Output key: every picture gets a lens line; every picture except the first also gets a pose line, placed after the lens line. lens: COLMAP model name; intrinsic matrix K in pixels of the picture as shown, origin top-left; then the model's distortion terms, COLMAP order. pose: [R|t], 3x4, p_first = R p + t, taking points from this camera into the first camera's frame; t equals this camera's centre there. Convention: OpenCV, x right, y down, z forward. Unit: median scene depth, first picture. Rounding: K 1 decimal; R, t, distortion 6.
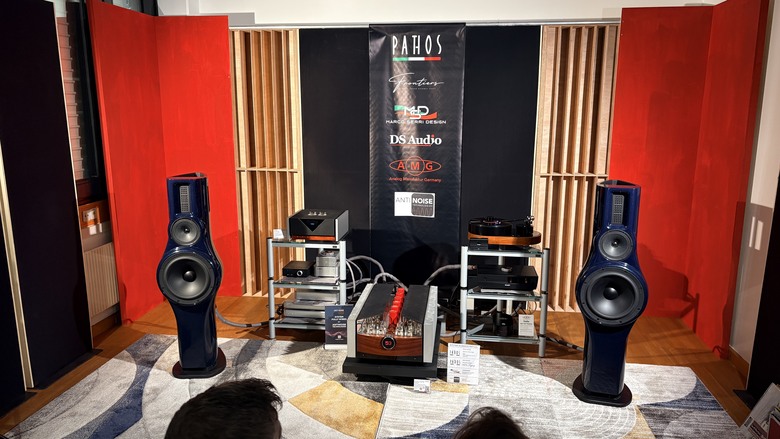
lens RADIAL K [[563.0, 0, 390.0], [0, 563.0, 219.5], [0, 0, 1]] dist [0.029895, -0.004142]
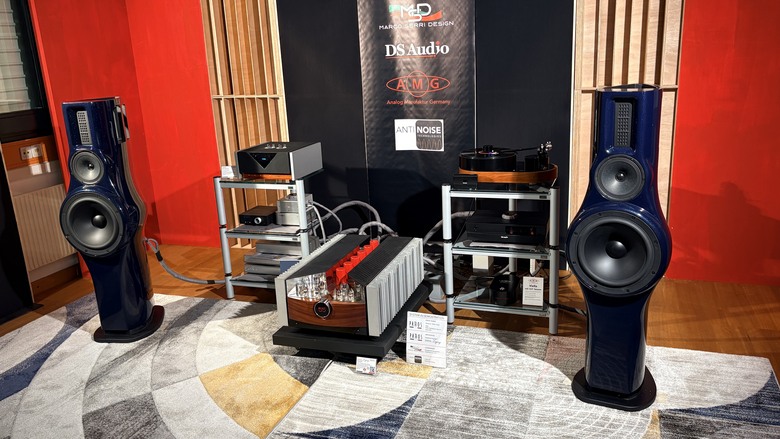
lens RADIAL K [[622.7, 0, 390.0], [0, 622.7, 219.5], [0, 0, 1]] dist [0.075176, -0.094134]
pose [[0.979174, 0.004997, -0.202960, 0.224789], [0.011947, 0.996546, 0.082174, 0.023637], [0.202670, -0.082887, 0.975733, 0.168616]]
